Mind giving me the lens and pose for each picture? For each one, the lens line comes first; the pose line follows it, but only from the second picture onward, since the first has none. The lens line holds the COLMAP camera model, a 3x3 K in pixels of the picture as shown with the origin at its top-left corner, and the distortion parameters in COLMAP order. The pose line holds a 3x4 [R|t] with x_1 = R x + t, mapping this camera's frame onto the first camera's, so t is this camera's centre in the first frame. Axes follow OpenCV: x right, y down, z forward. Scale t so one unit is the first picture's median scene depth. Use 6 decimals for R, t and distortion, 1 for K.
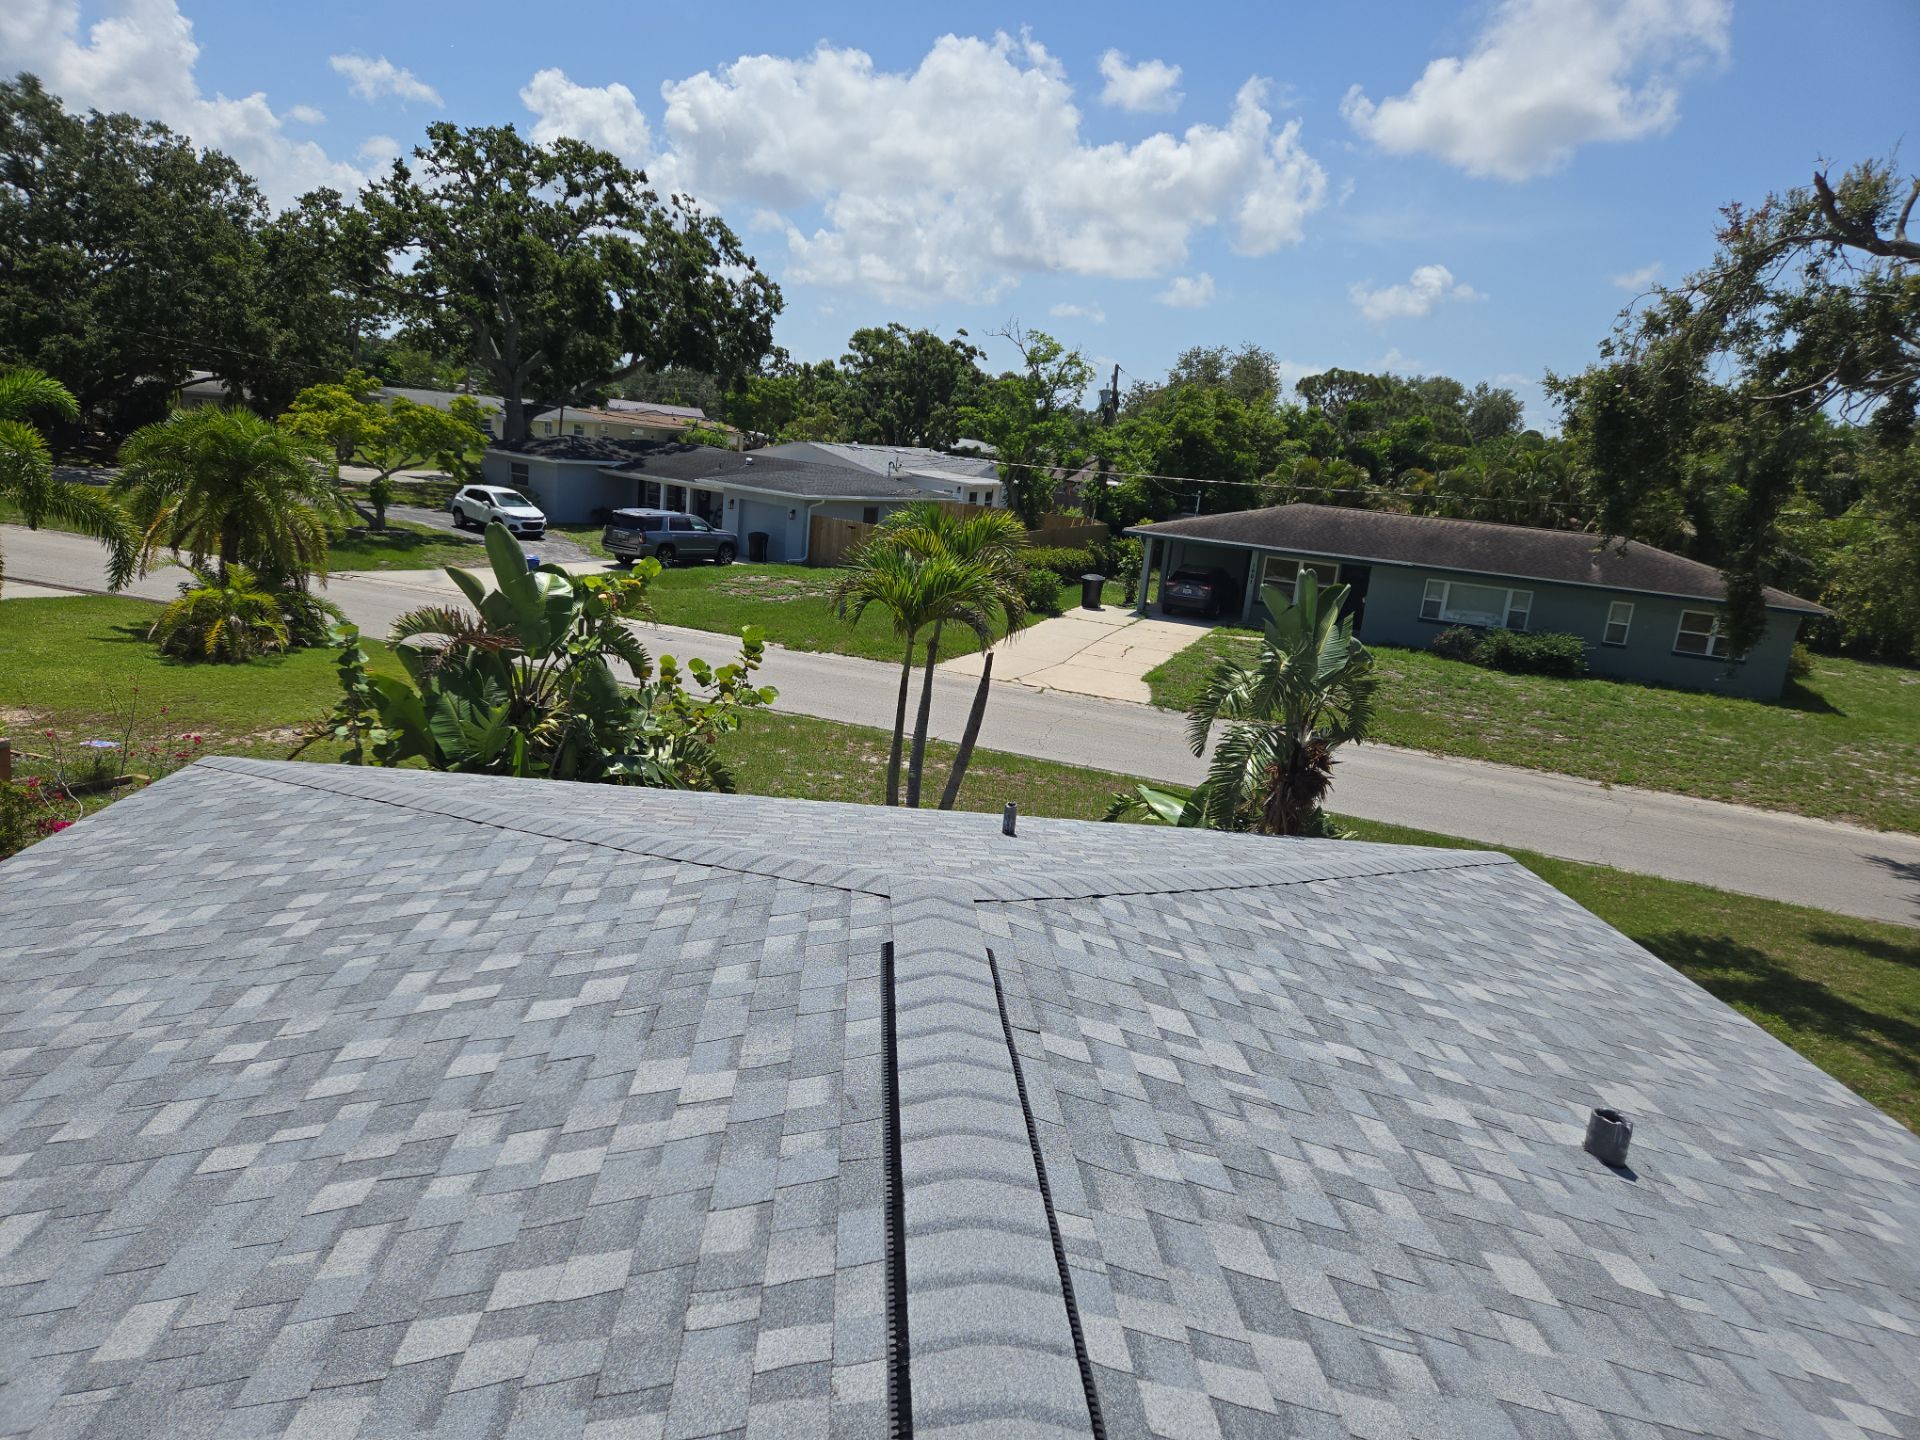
lens RADIAL K [[1269.3, 0, 959.0], [0, 1269.3, 750.4], [0, 0, 1]] dist [0.055268, -0.049751]
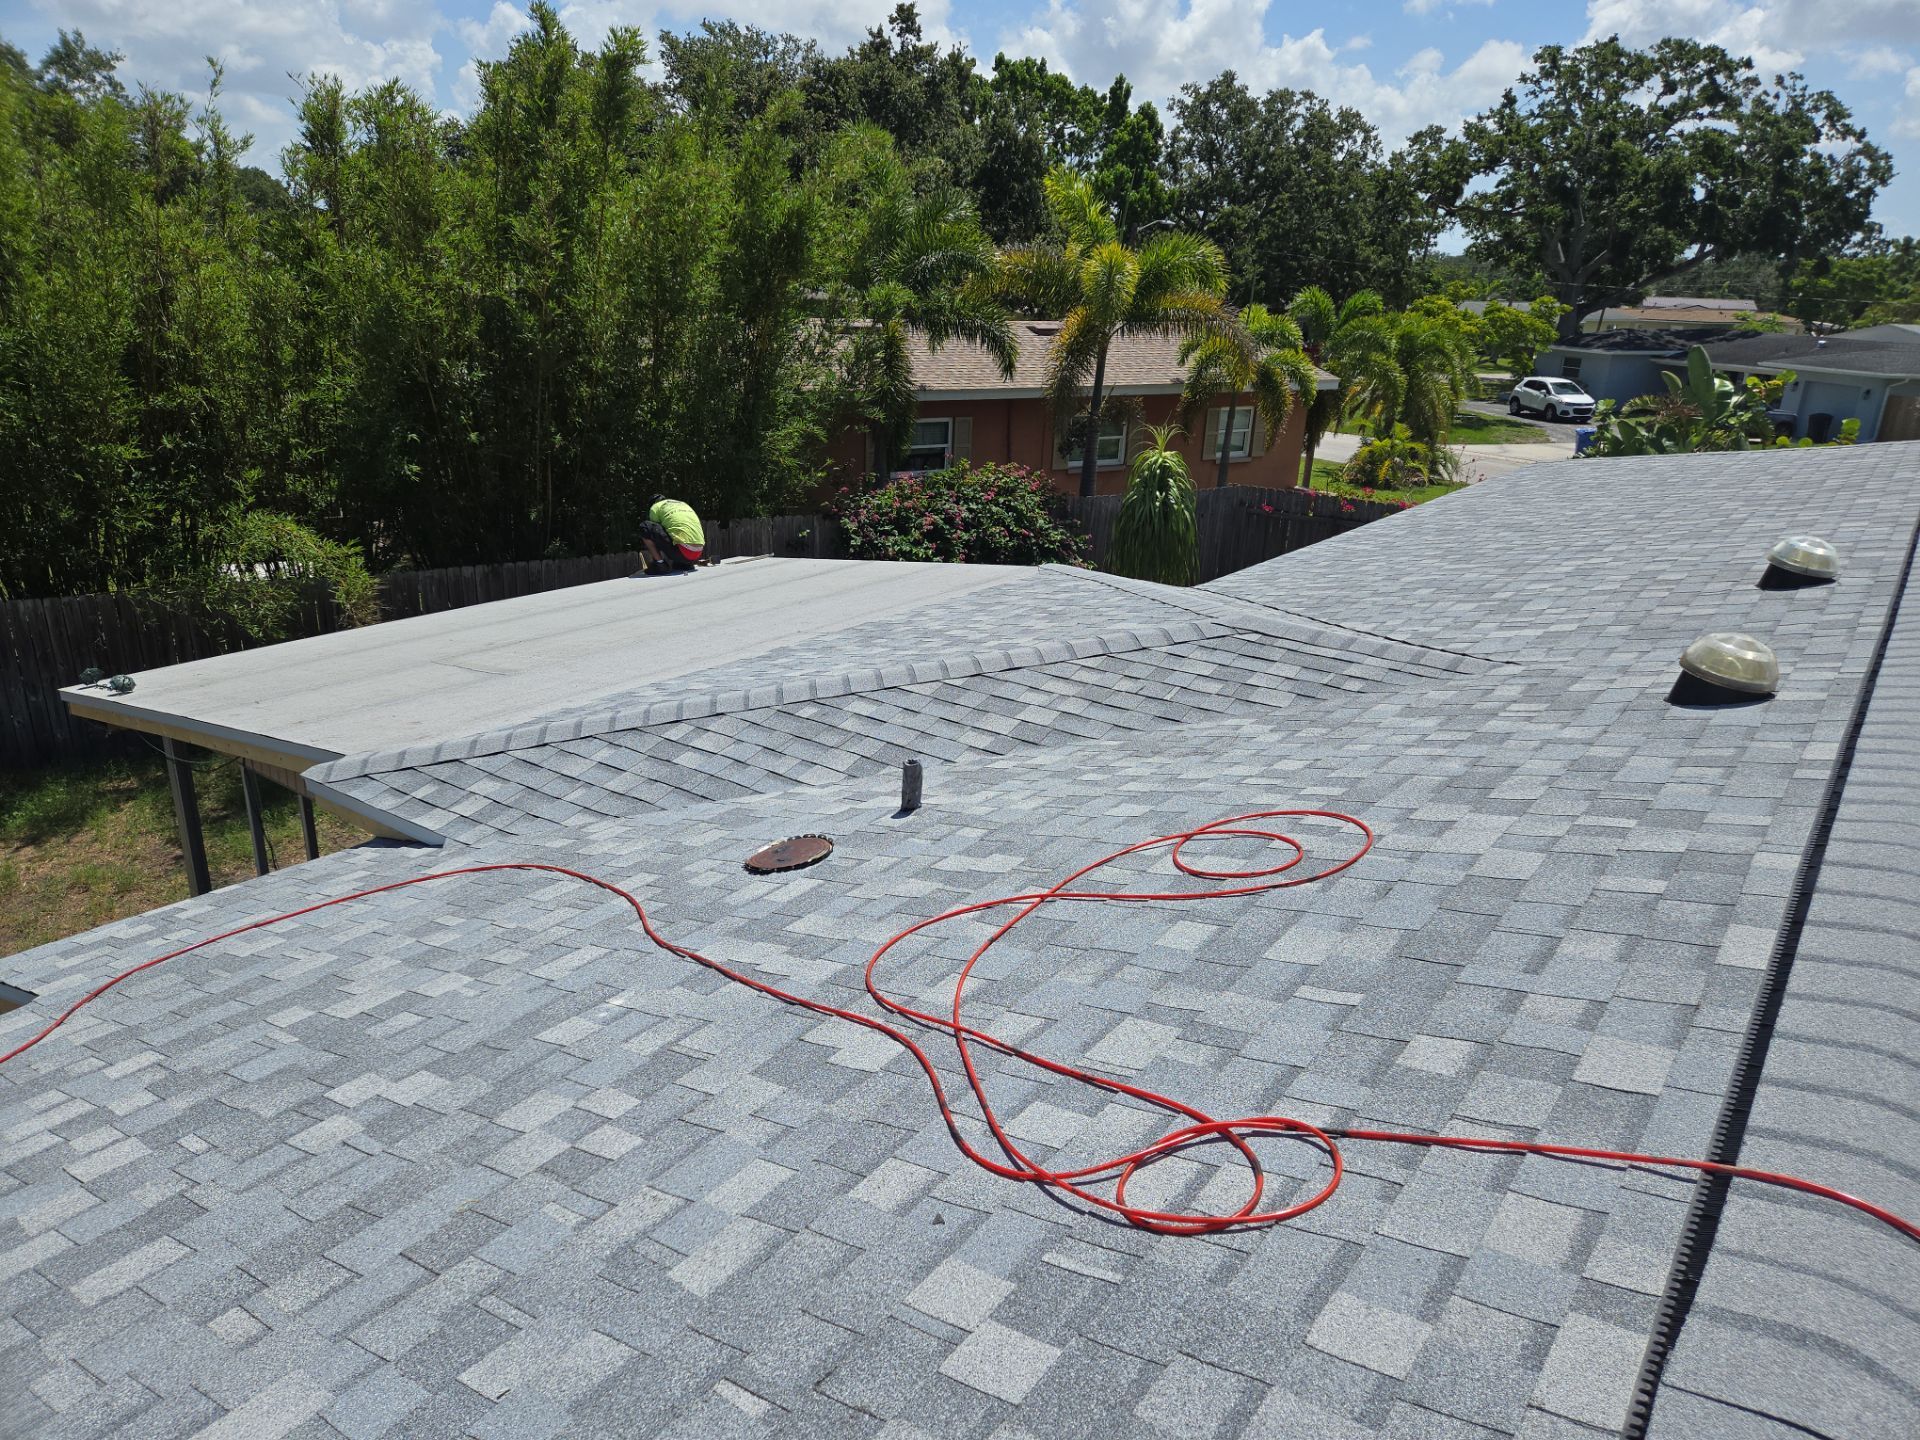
lens RADIAL K [[1269.3, 0, 959.0], [0, 1269.3, 750.4], [0, 0, 1]] dist [0.055268, -0.049751]
pose [[0.754033, 0.157455, -0.637685, 0.014481], [-0.118088, 0.987521, 0.104202, 0.050328], [0.646134, -0.003269, 0.763217, -0.165210]]
